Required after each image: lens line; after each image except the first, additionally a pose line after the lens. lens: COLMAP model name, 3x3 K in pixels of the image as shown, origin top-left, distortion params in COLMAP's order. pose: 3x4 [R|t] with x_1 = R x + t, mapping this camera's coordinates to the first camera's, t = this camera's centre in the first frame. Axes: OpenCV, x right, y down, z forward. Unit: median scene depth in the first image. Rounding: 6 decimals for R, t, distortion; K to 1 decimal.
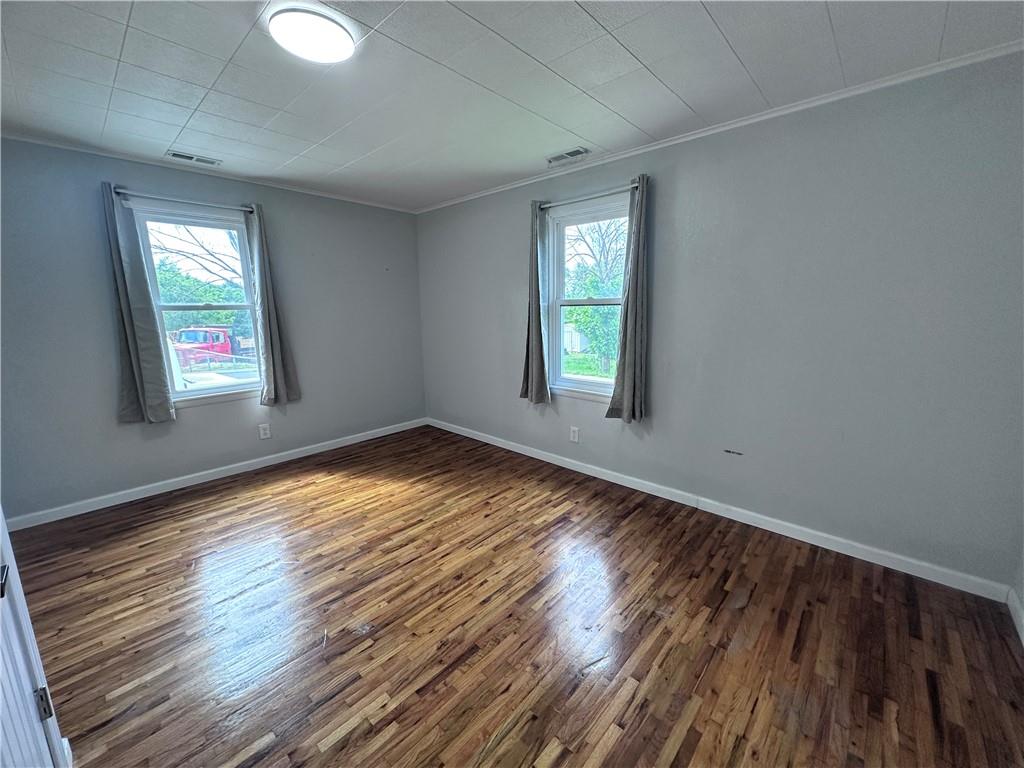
lens RADIAL K [[410.5, 0, 513.1], [0, 410.5, 387.6], [0, 0, 1]] dist [-0.000600, 0.000908]
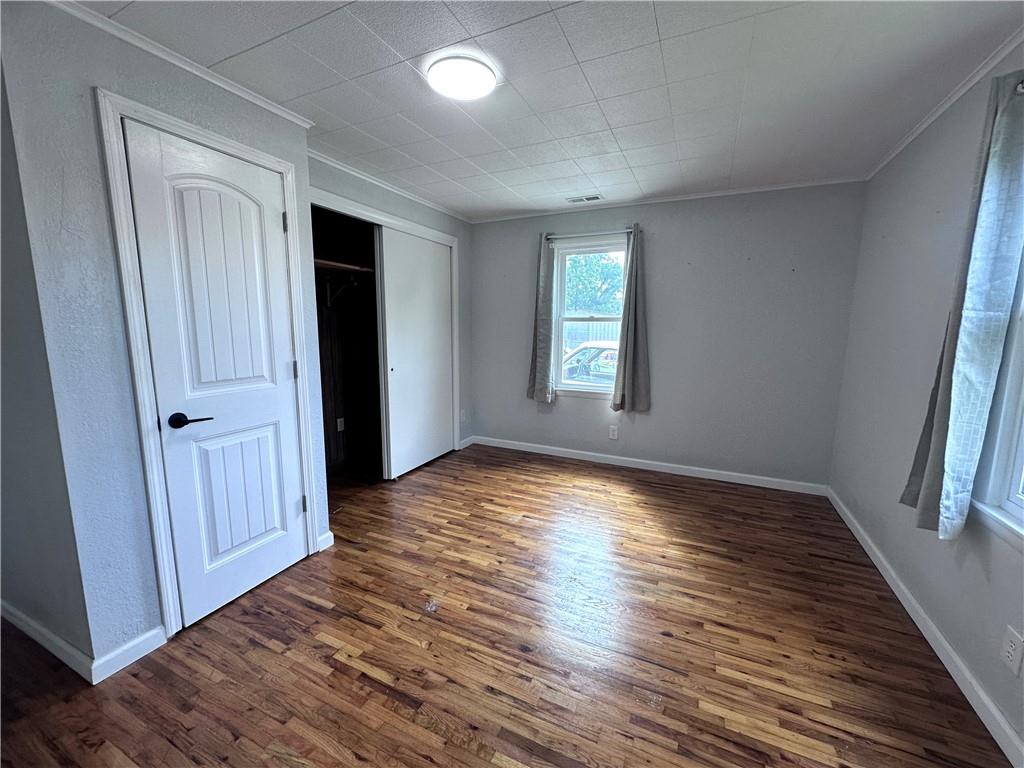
lens RADIAL K [[410.5, 0, 513.3], [0, 410.5, 386.4], [0, 0, 1]] dist [-0.000600, 0.000908]
pose [[0.292973, 0.157135, -0.943120, 0.389003], [-0.194804, 0.975522, 0.102019, -0.086201], [0.936065, 0.153835, 0.316412, 0.463854]]
